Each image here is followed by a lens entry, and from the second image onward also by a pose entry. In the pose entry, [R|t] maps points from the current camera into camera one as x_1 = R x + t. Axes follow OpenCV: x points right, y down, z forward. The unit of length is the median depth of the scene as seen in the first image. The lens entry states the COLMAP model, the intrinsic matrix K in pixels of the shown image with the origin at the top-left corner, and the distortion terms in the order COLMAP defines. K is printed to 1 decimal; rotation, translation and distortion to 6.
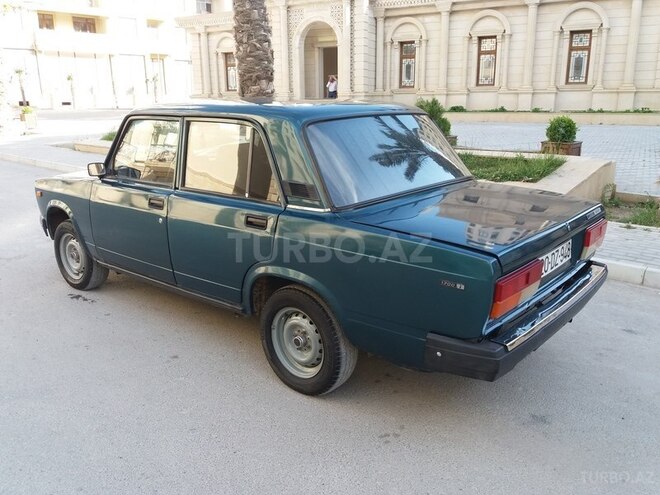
lens RADIAL K [[548.2, 0, 333.7], [0, 548.2, 245.2], [0, 0, 1]] dist [0.029803, -0.066035]
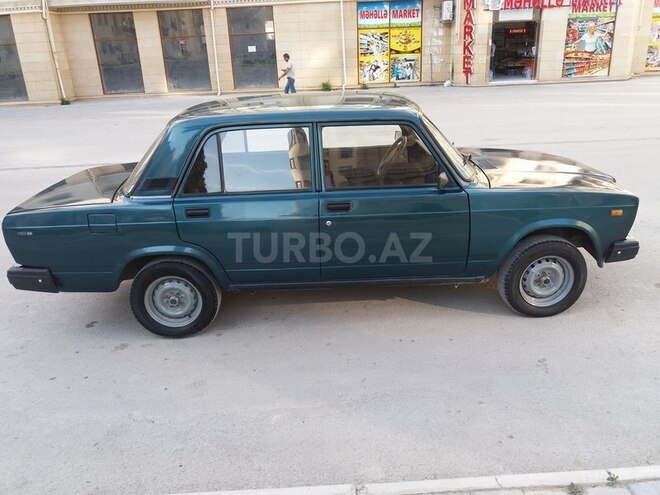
lens RADIAL K [[548.2, 0, 333.7], [0, 548.2, 245.2], [0, 0, 1]] dist [0.029803, -0.066035]
pose [[-0.739251, 0.266112, -0.618621, 0.096803], [-0.129552, 0.845257, 0.518418, -0.096140], [0.660851, 0.463385, -0.590382, 0.294765]]
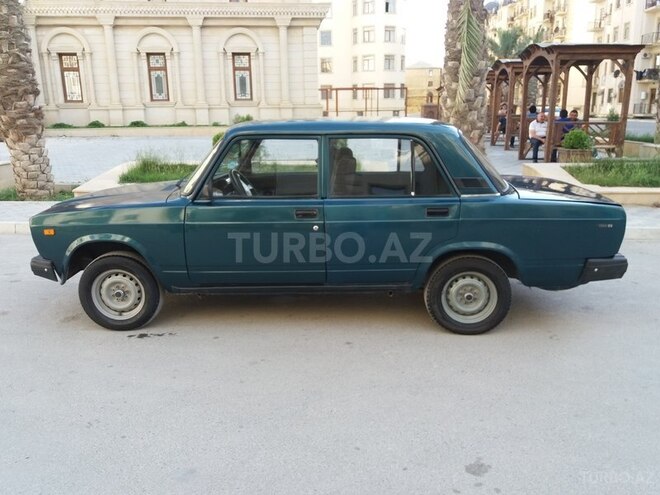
lens RADIAL K [[555.4, 0, 333.9], [0, 555.4, 247.3], [0, 0, 1]] dist [0.003913, -0.044912]
pose [[0.782228, -0.149175, 0.604869, -0.142906], [0.162983, 0.986096, 0.032421, -0.005302], [-0.601295, 0.073223, 0.795665, 0.013459]]
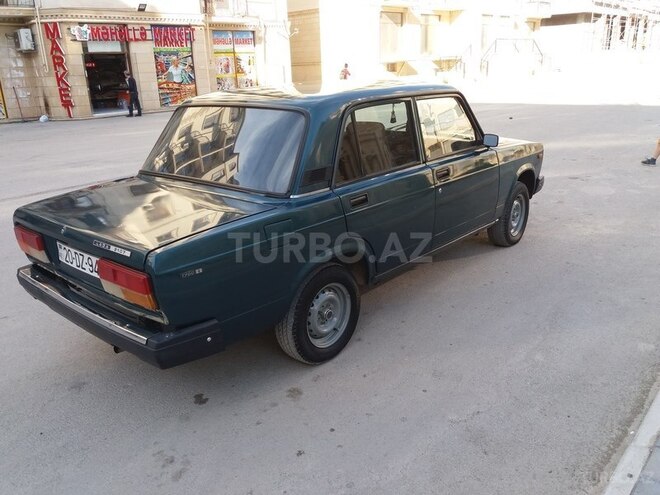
lens RADIAL K [[544.3, 0, 330.0], [0, 544.3, 247.5], [0, 0, 1]] dist [0.000646, -0.004274]
pose [[-0.012954, 0.323433, -0.946162, 0.158319], [-0.222698, 0.921542, 0.318066, -0.049850], [0.974801, 0.214829, 0.060090, 0.162770]]
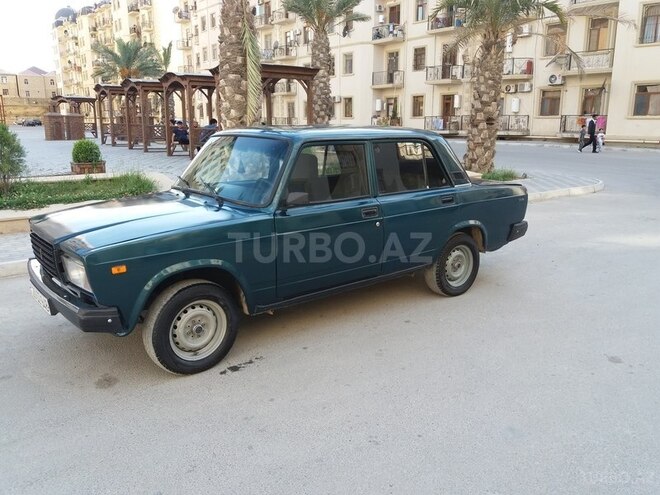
lens RADIAL K [[548.2, 0, 333.7], [0, 548.2, 245.2], [0, 0, 1]] dist [0.029803, -0.066035]
pose [[0.173903, -0.209478, 0.962225, -0.223201], [0.248709, 0.954780, 0.162908, -0.032685], [-0.952839, 0.210984, 0.218138, 0.123205]]
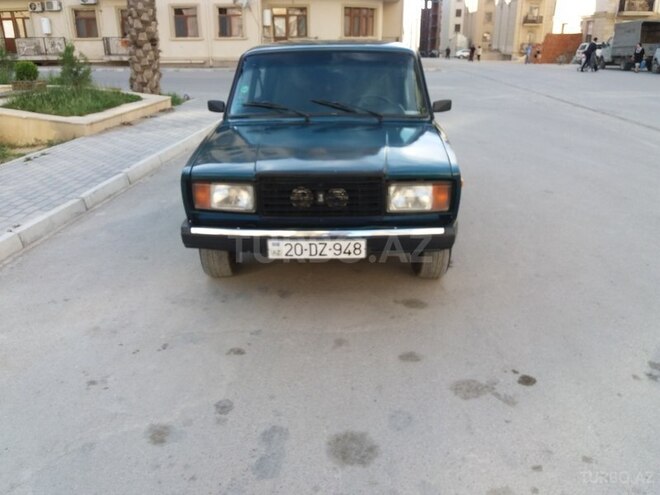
lens RADIAL K [[548.2, 0, 333.7], [0, 548.2, 245.2], [0, 0, 1]] dist [0.029803, -0.066035]
pose [[-0.642855, -0.254735, 0.722390, -0.189790], [0.202882, 0.852778, 0.481258, -0.077250], [-0.738631, 0.455939, -0.496532, 0.299848]]
